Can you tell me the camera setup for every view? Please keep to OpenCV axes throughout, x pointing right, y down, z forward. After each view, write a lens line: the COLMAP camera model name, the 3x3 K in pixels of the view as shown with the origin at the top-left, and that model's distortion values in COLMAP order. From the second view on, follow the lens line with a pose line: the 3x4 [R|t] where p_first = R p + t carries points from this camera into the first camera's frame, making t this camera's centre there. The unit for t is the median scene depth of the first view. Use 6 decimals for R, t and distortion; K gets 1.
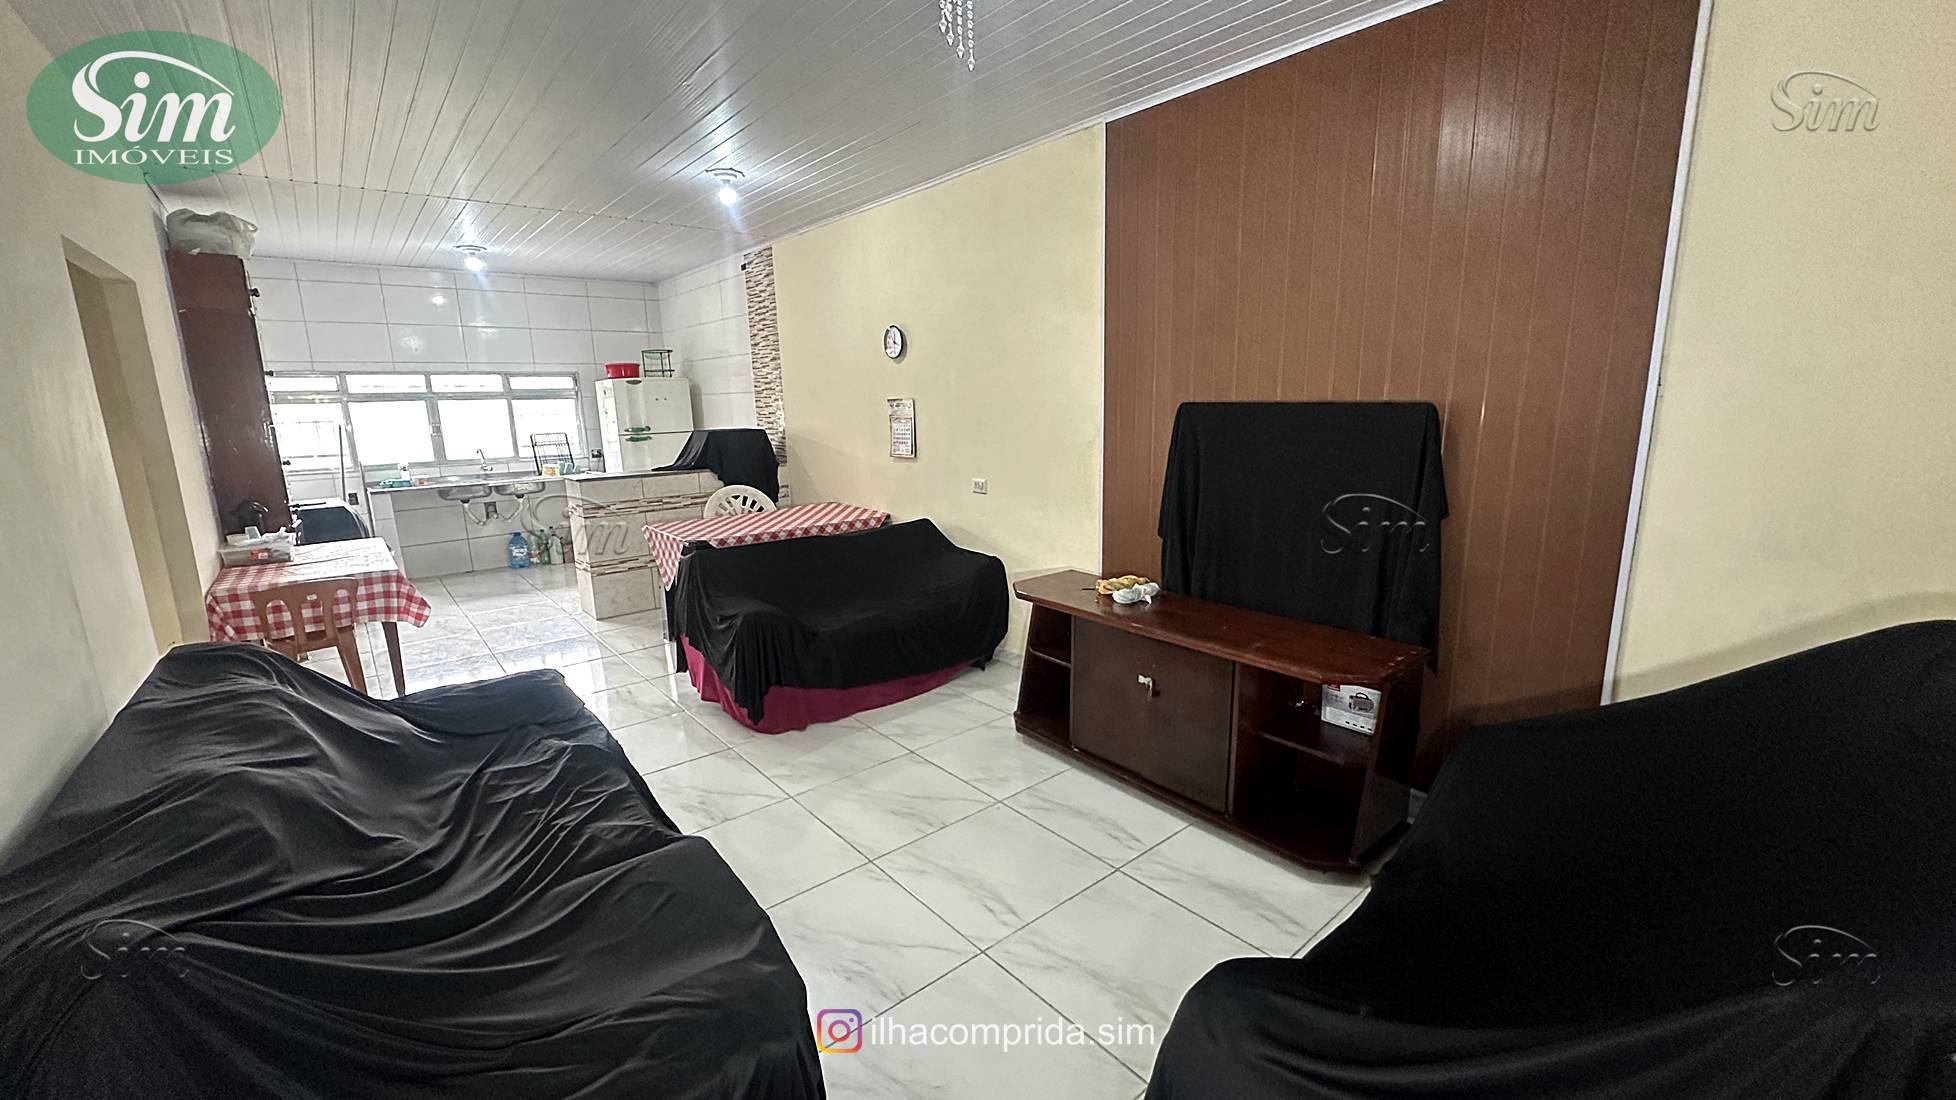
lens RADIAL K [[779.3, 0, 978.3], [0, 779.3, 545.8], [0, 0, 1]] dist [0.001400, -0.000018]
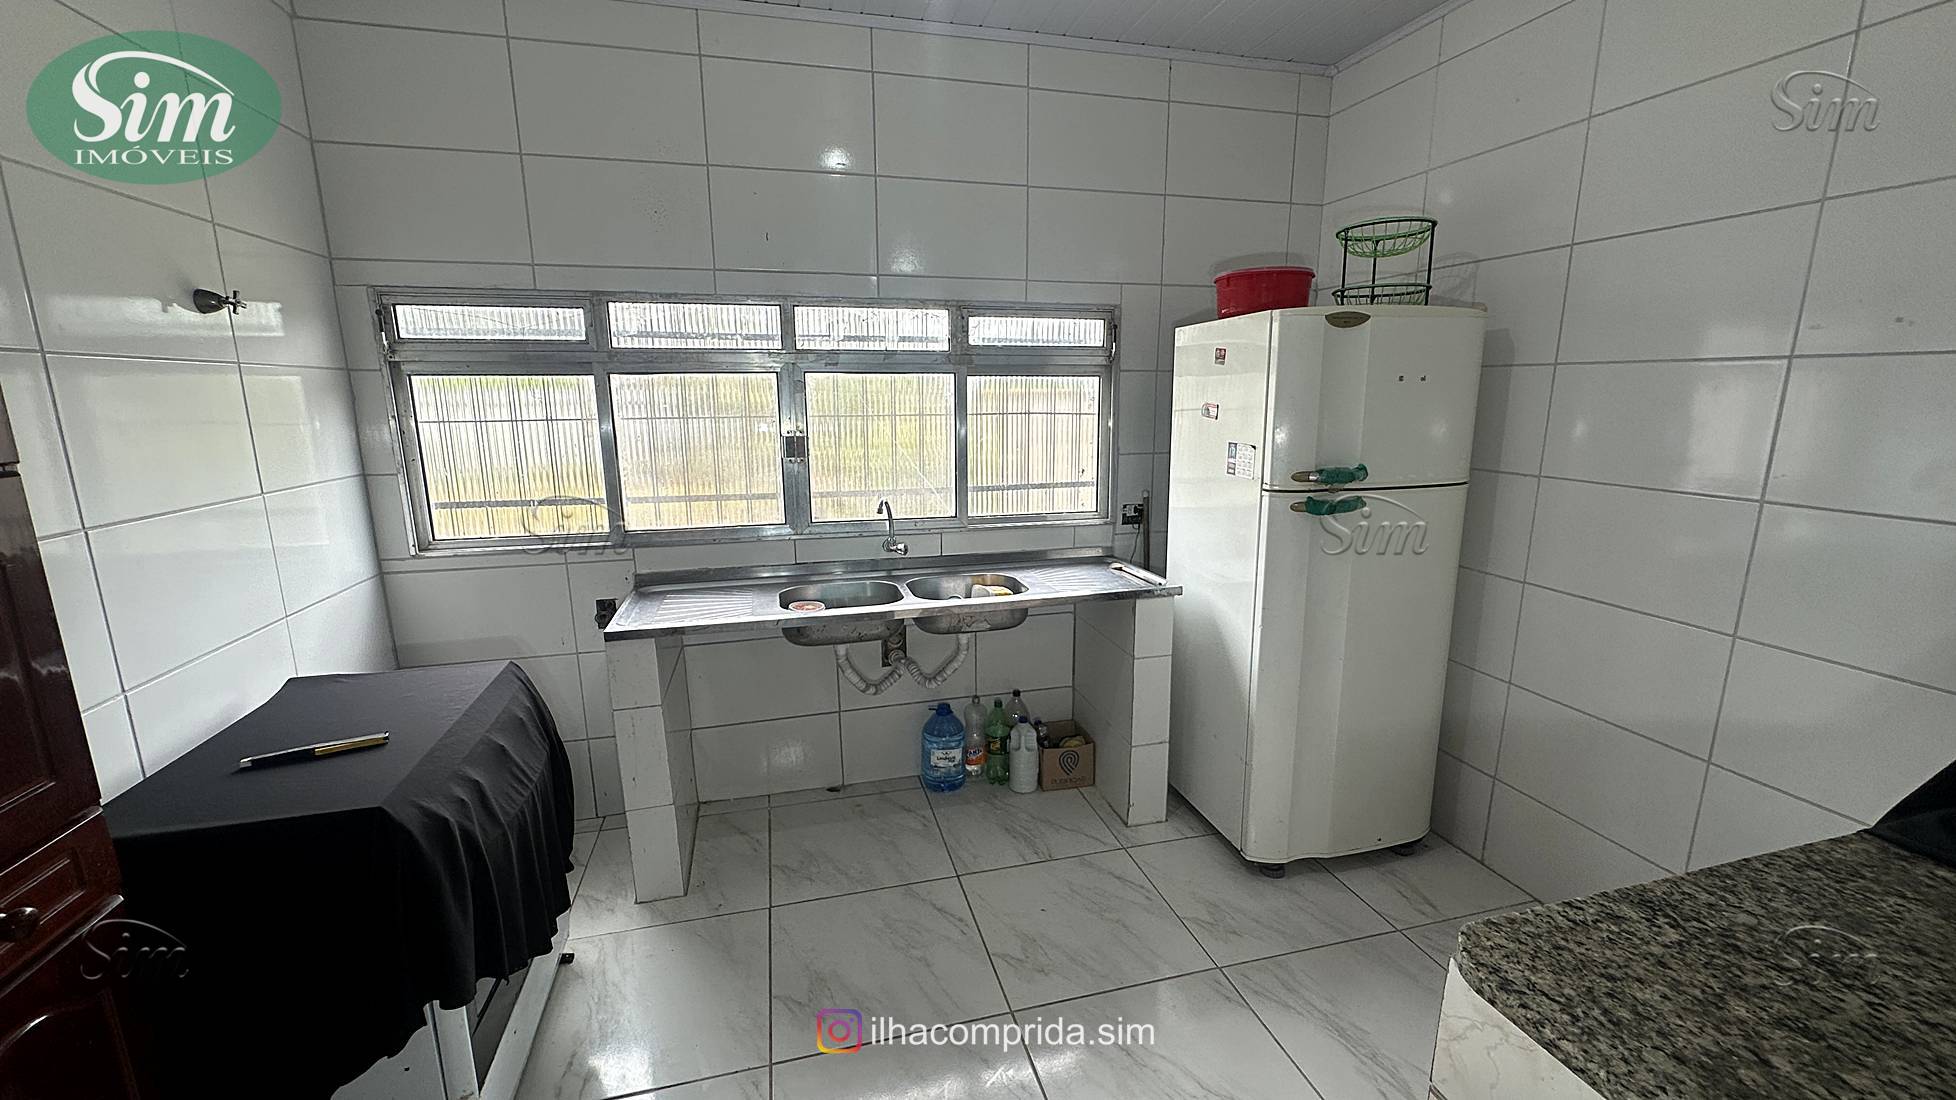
lens RADIAL K [[779.3, 0, 980.5], [0, 779.3, 547.6], [0, 0, 1]] dist [0.001400, -0.000018]
pose [[0.908407, 0.103181, -0.405156, -0.426039], [-0.096661, 0.994645, 0.036580, -0.116295], [0.406760, 0.005933, 0.913516, 0.649195]]
